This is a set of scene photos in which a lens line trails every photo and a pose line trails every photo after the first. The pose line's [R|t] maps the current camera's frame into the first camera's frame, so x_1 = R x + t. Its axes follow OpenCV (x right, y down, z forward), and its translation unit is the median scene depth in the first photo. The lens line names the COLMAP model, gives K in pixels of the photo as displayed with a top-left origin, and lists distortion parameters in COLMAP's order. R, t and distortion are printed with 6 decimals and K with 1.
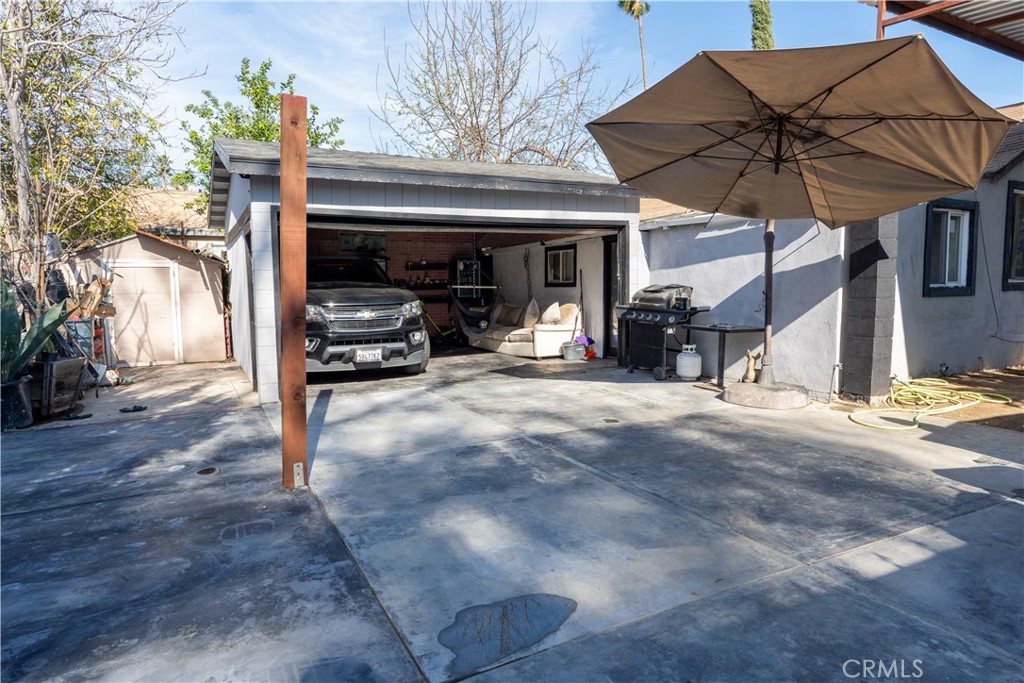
lens RADIAL K [[613.4, 0, 512.3], [0, 613.4, 339.8], [0, 0, 1]] dist [0.004357, 0.000102]
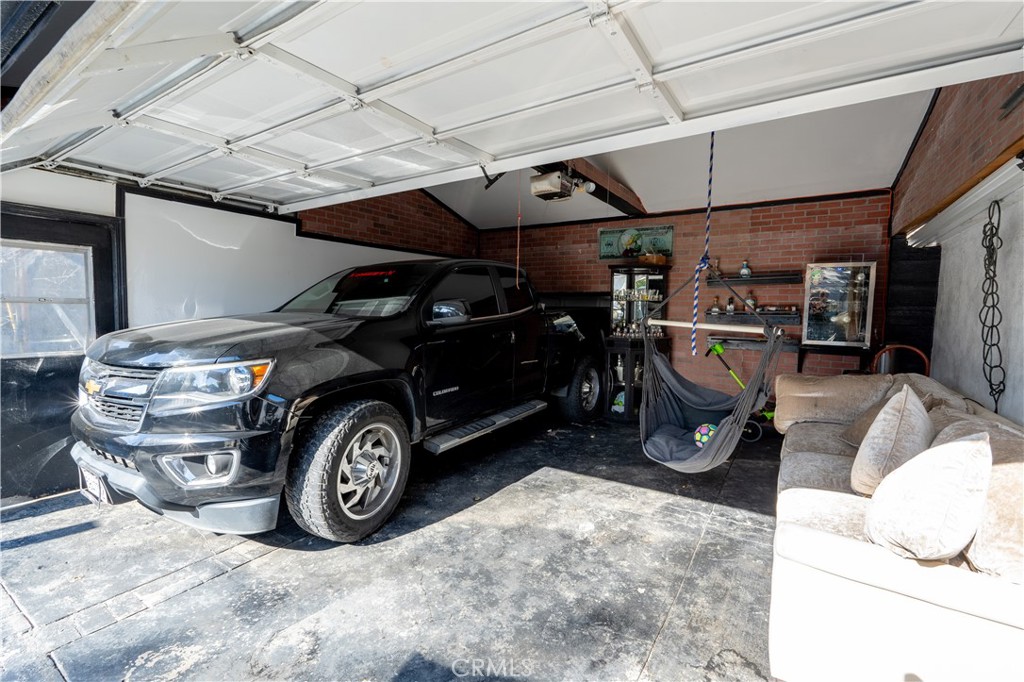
lens RADIAL K [[447.5, 0, 515.4], [0, 447.5, 340.9], [0, 0, 1]] dist [-0.003194, -0.000133]
pose [[0.499199, 0.088408, -0.861966, 0.116363], [-0.095914, 0.994306, 0.046434, -0.083262], [0.861163, 0.059494, 0.504836, 0.812394]]
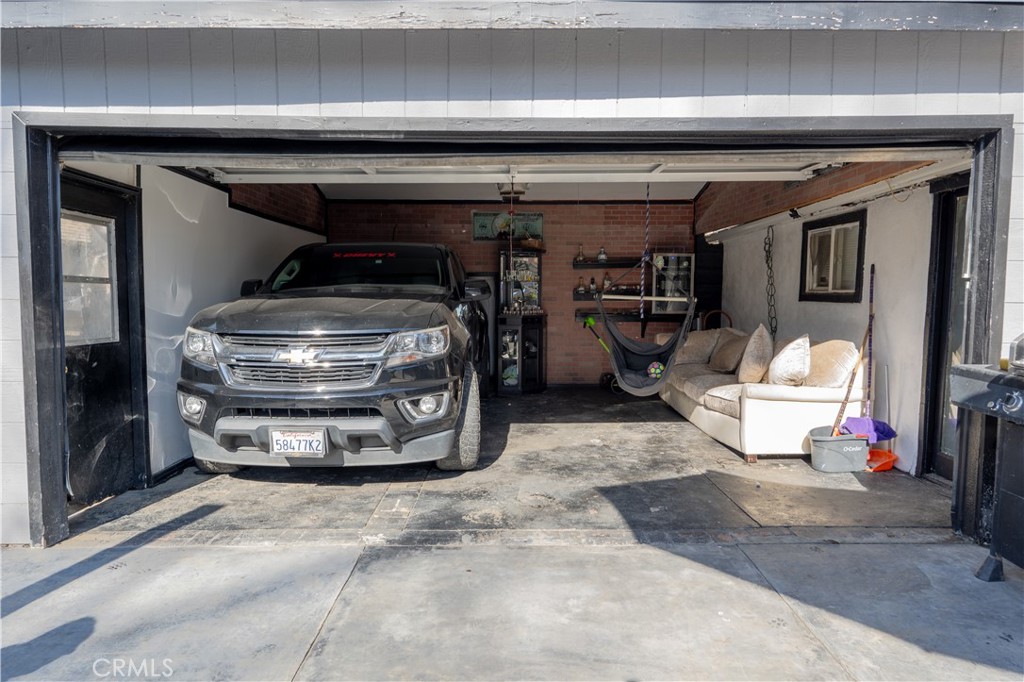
lens RADIAL K [[630.7, 0, 509.7], [0, 630.7, 340.7], [0, 0, 1]] dist [-0.007867, -0.001144]
pose [[0.886442, 0.053907, -0.459689, 0.093162], [-0.057943, 0.998306, 0.005335, -0.047722], [0.459198, 0.021906, 0.888064, 0.484383]]
